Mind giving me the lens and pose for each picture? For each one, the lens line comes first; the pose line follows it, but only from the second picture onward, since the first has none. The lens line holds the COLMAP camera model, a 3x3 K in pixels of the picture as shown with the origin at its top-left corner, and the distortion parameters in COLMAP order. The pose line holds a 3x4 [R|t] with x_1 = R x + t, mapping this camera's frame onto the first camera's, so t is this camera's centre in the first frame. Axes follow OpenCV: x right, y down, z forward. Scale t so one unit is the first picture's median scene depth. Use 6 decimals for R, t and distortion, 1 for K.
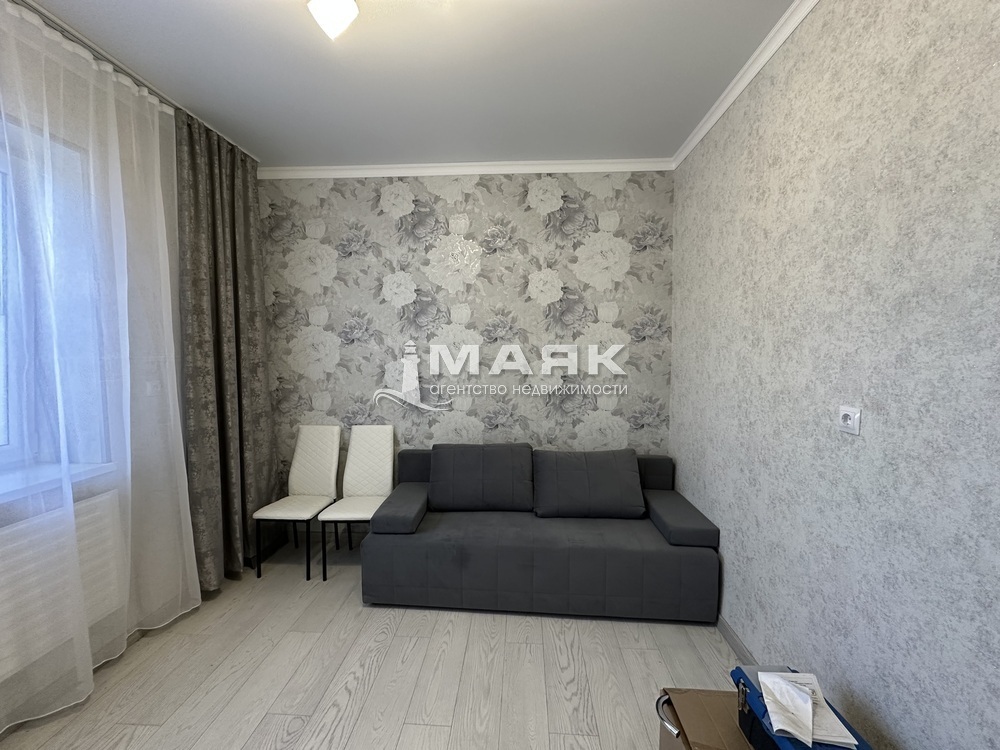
lens RADIAL K [[401.7, 0, 500.0], [0, 401.7, 373.7], [0, 0, 1]] dist [-0.001404, 0.000224]
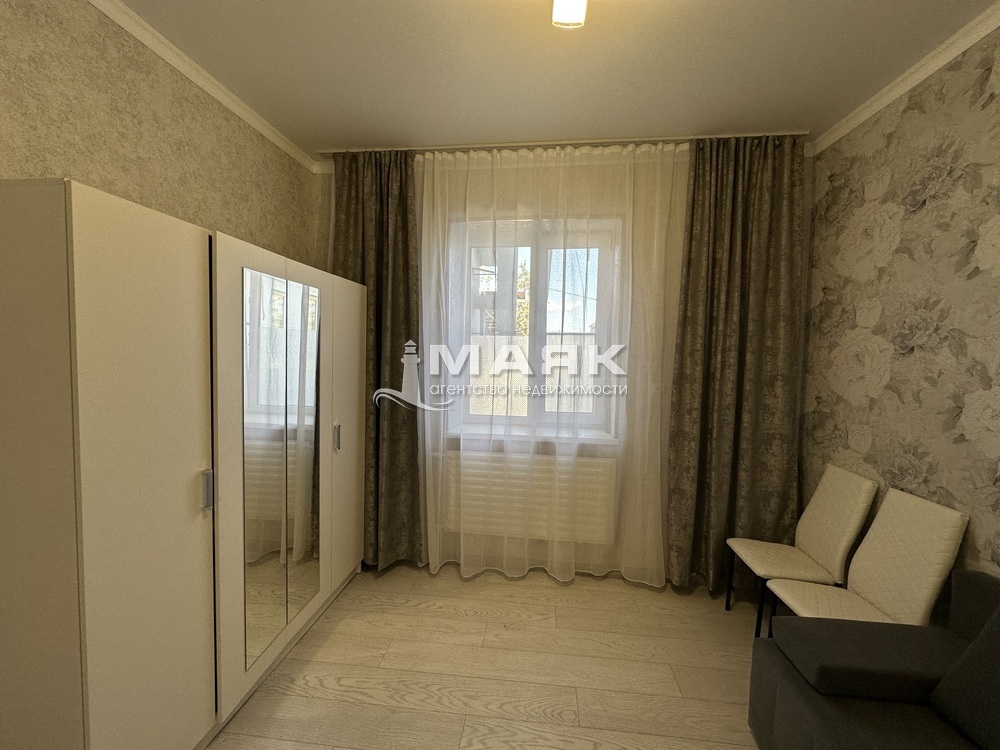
lens RADIAL K [[401.7, 0, 500.6], [0, 401.7, 373.8], [0, 0, 1]] dist [-0.001404, 0.000224]
pose [[-0.050058, 0.054258, -0.997271, 0.265518], [-0.080562, 0.995050, 0.058181, -0.031641], [0.995492, 0.083255, -0.045439, 0.427405]]
